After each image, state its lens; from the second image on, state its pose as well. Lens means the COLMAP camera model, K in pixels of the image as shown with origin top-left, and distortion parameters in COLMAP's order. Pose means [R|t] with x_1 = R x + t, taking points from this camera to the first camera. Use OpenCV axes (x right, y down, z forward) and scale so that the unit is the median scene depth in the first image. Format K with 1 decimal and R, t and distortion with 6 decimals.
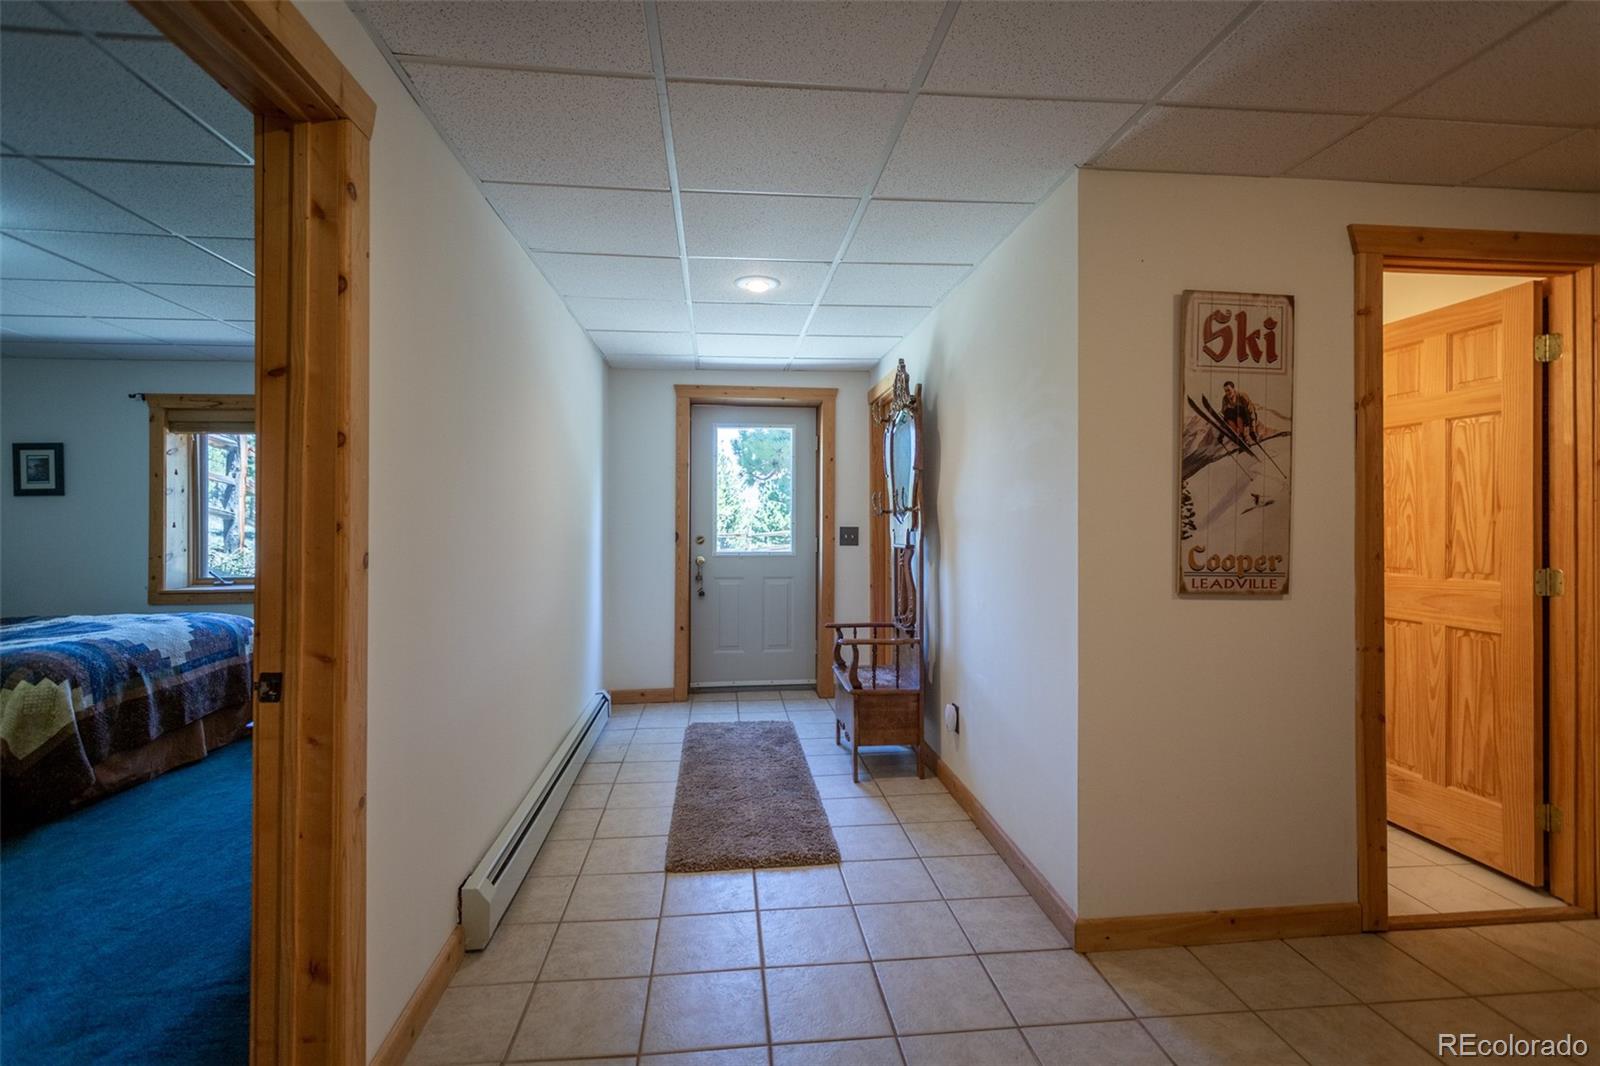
lens RADIAL K [[778.5, 0, 799.9], [0, 778.5, 529.9], [0, 0, 1]] dist [0.004749, 0.002255]
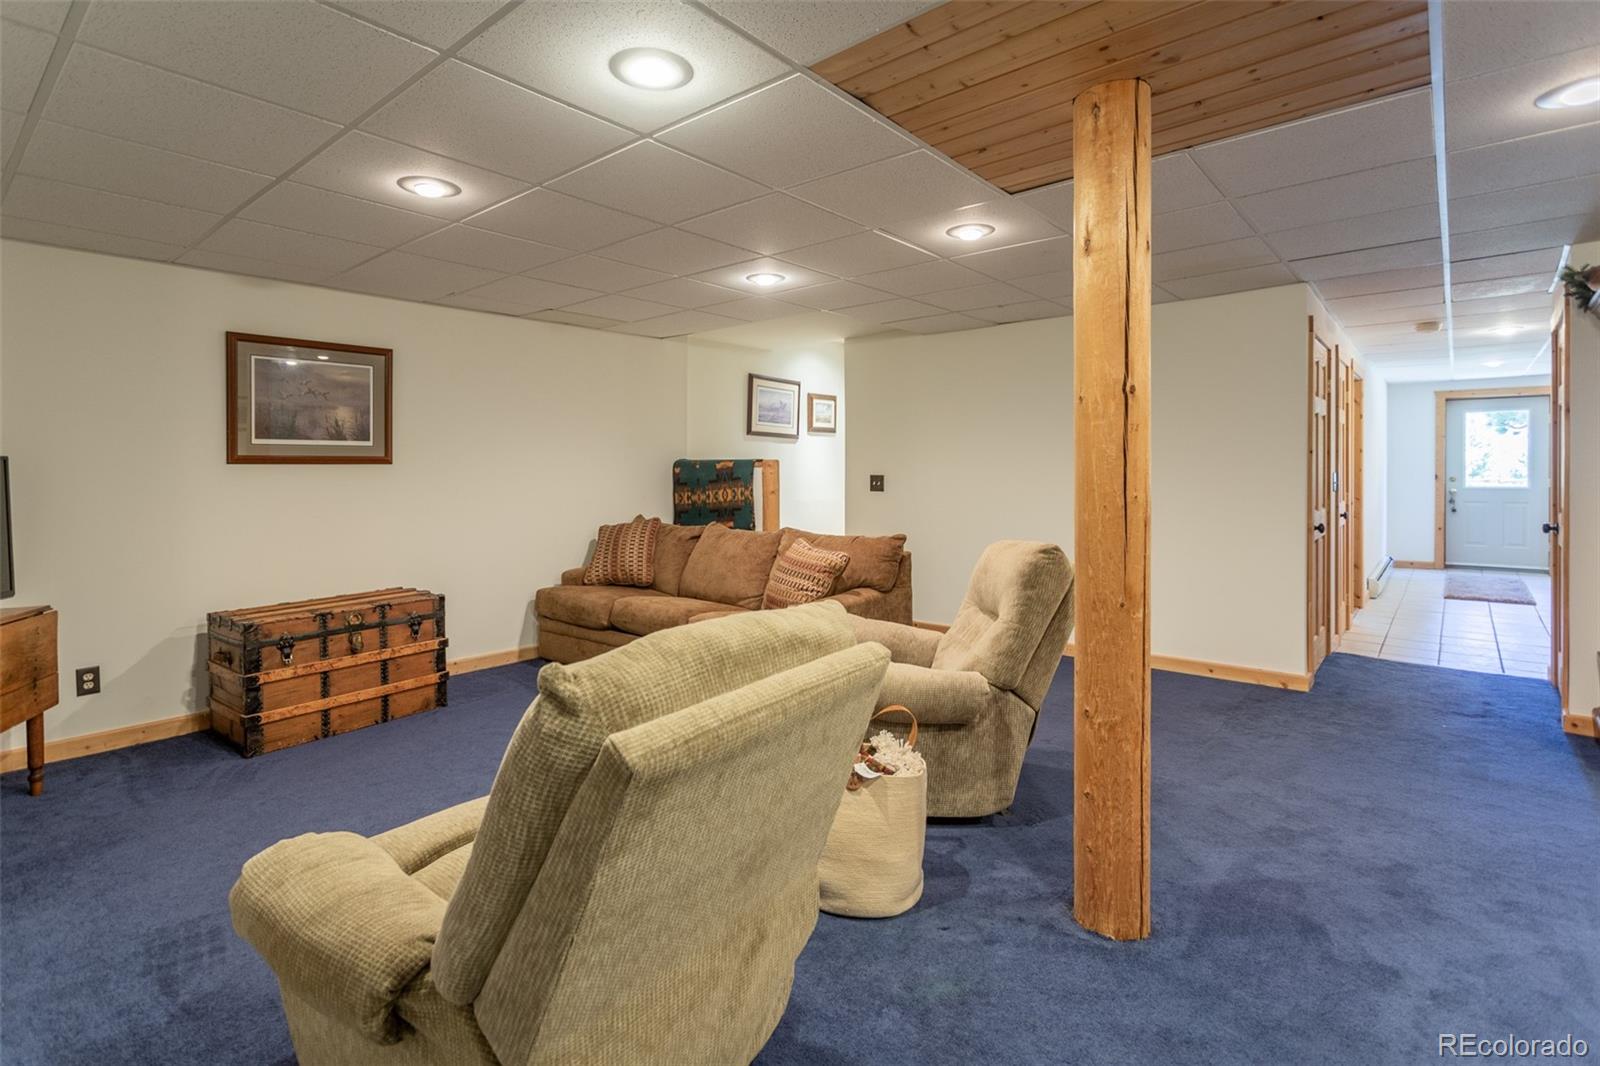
lens RADIAL K [[778.5, 0, 805.0], [0, 778.5, 478.9], [0, 0, 1]] dist [0.004749, 0.002255]
pose [[0.693514, 0.000395, -0.720443, 0.121803], [0.007161, 0.999947, 0.007442, -0.009985], [0.720408, -0.010321, 0.693474, -1.217707]]
